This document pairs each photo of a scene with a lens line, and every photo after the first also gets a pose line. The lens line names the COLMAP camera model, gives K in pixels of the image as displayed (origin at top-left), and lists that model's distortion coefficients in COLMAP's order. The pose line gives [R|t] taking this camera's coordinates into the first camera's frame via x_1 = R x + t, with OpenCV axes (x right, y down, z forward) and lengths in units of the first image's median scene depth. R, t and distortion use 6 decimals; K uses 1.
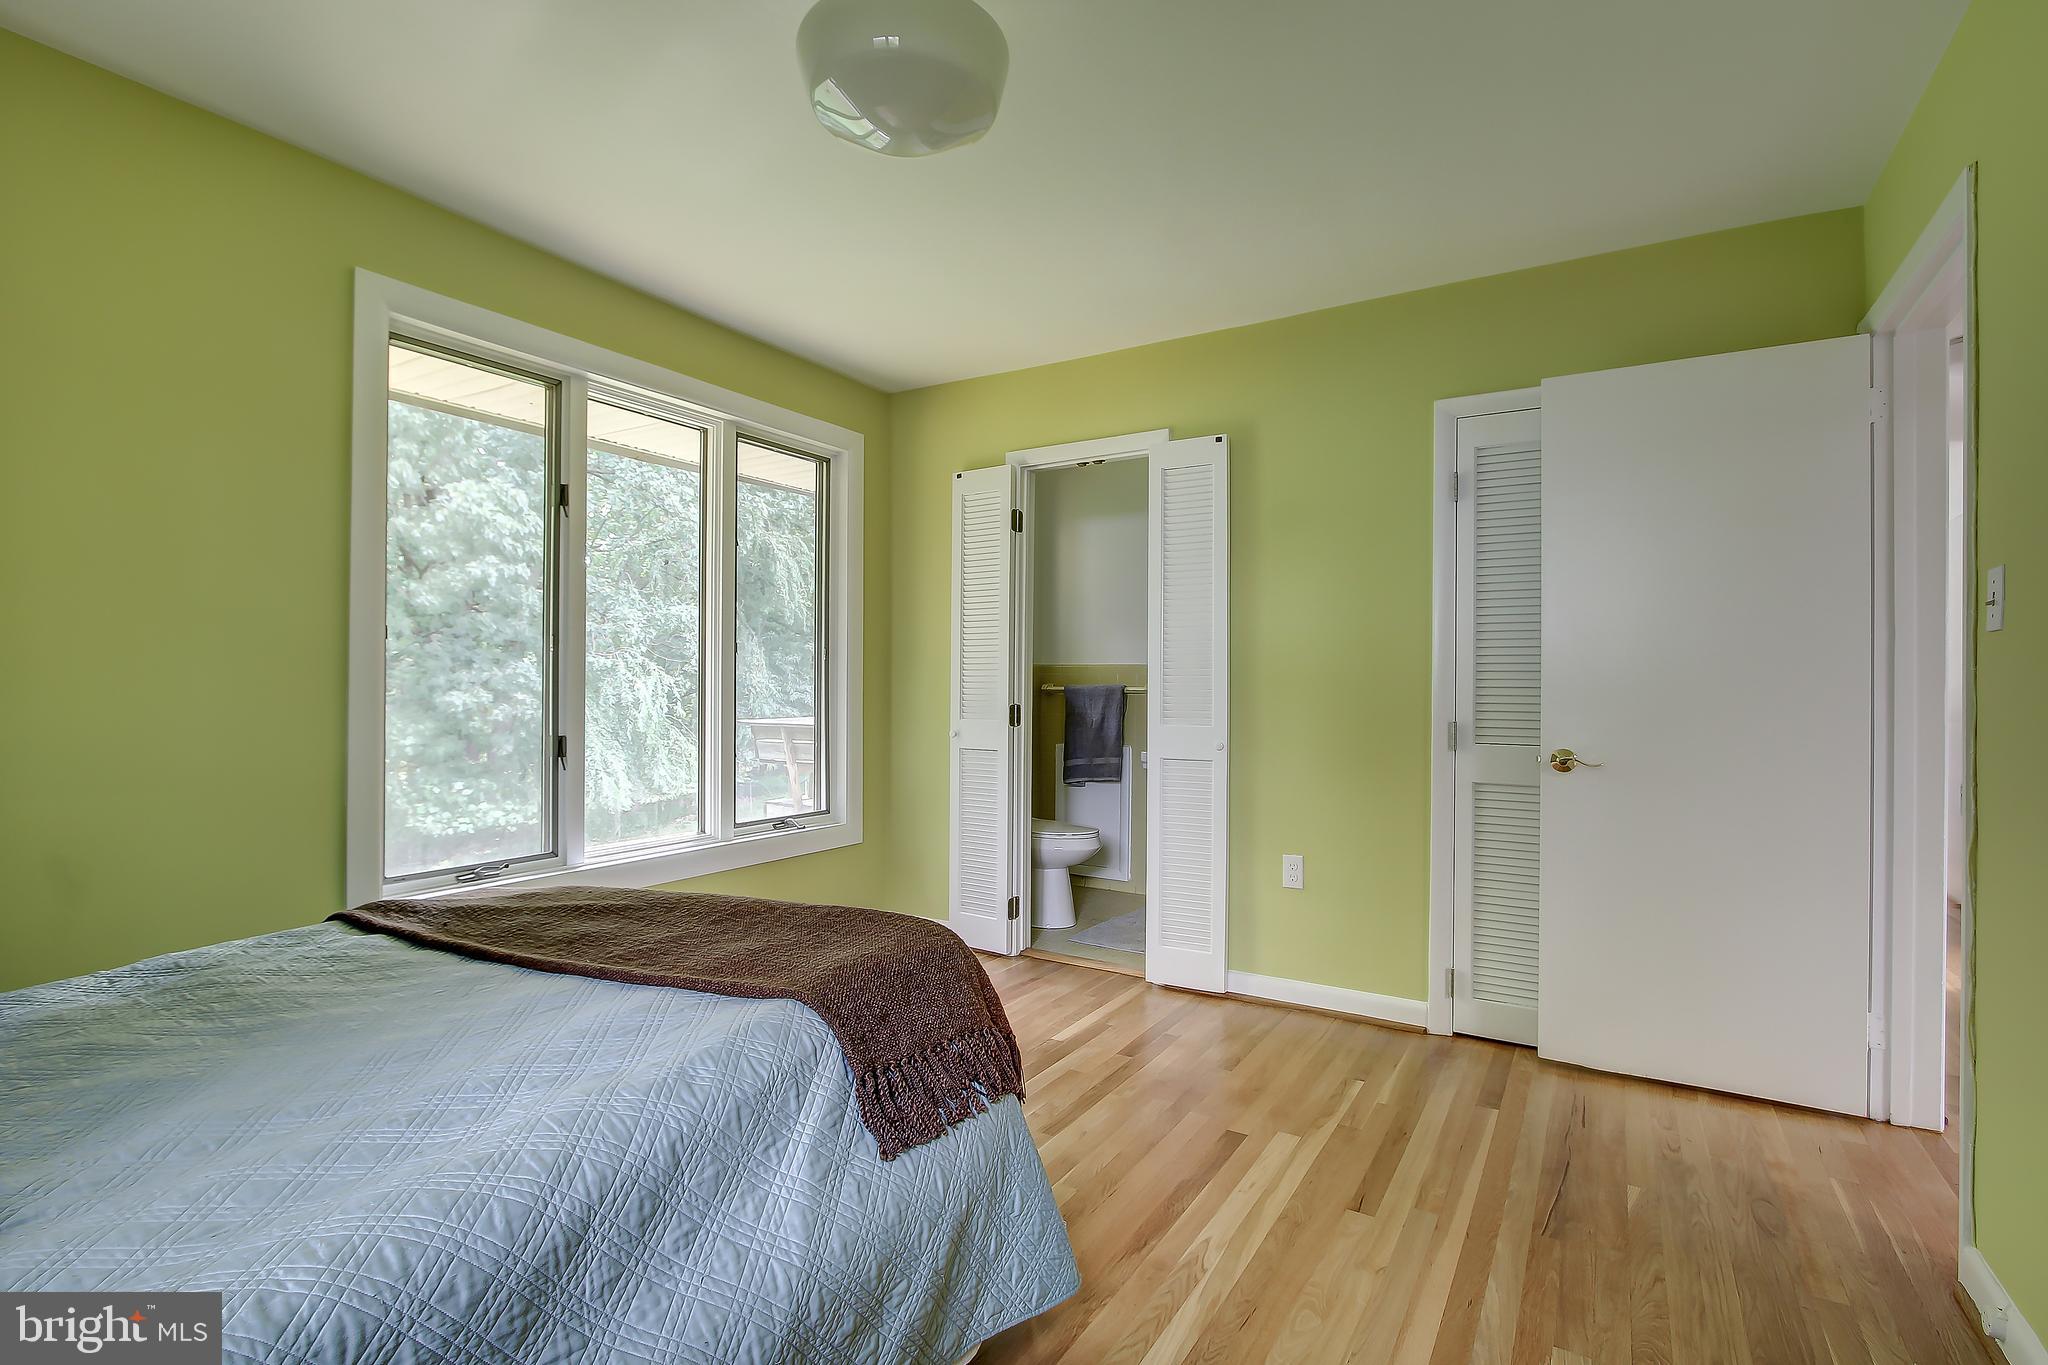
lens RADIAL K [[962.3, 0, 1024.0], [0, 962.3, 682.5], [0, 0, 1]] dist [-0.002589, -0.000289]
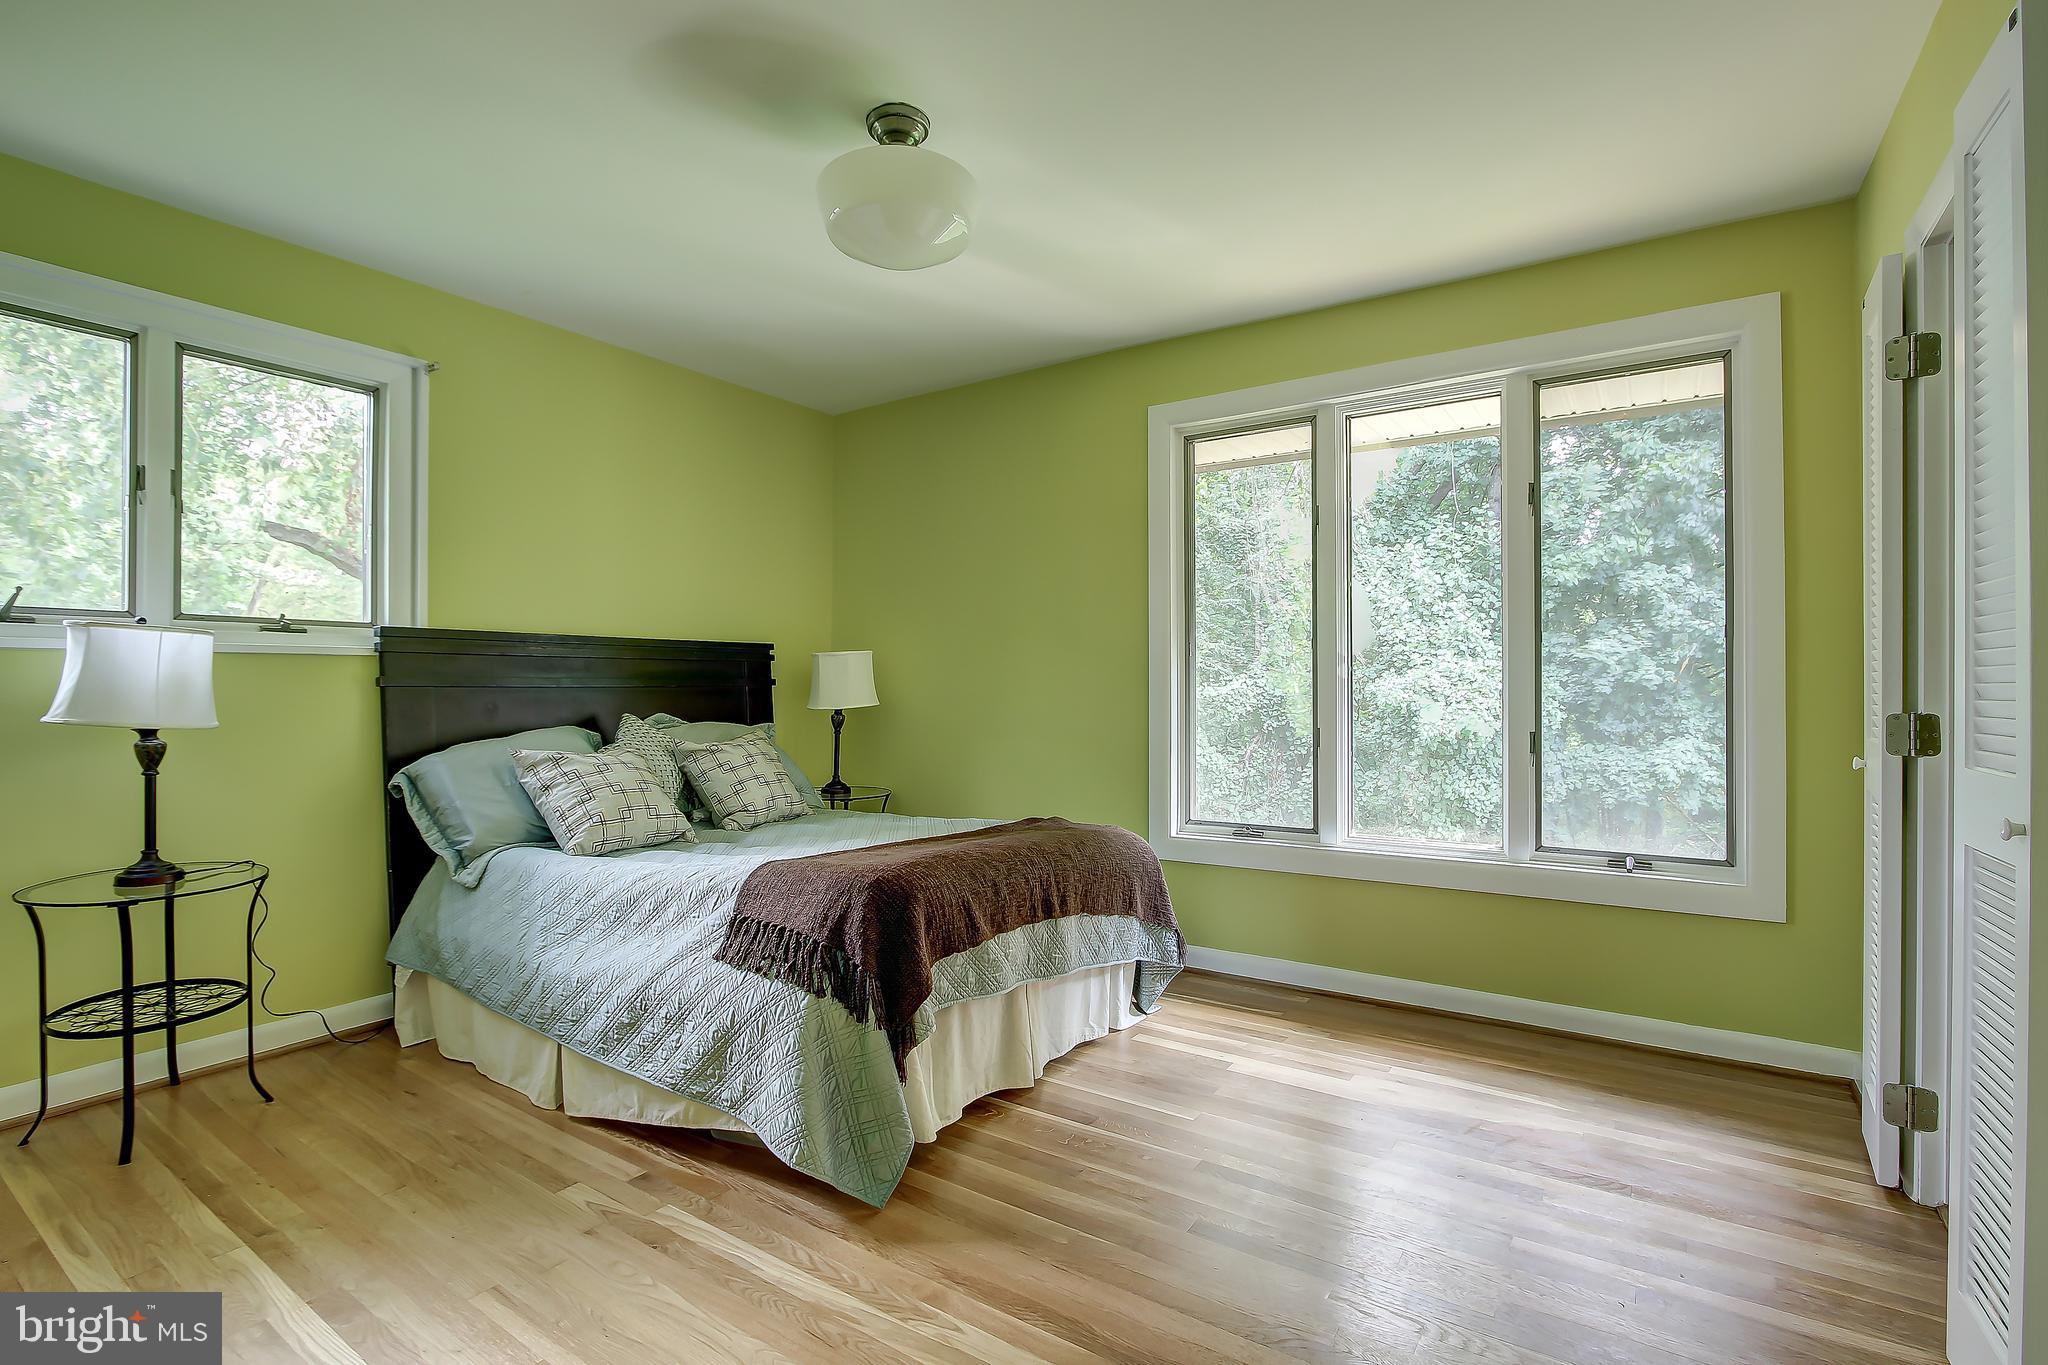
lens RADIAL K [[962.3, 0, 1024.0], [0, 962.3, 682.5], [0, 0, 1]] dist [-0.002589, -0.000289]
pose [[-0.066356, -0.011063, -0.997735, 0.597620], [0.011014, 0.999869, -0.011819, 0.010933], [0.997735, -0.011774, -0.066225, 0.645422]]
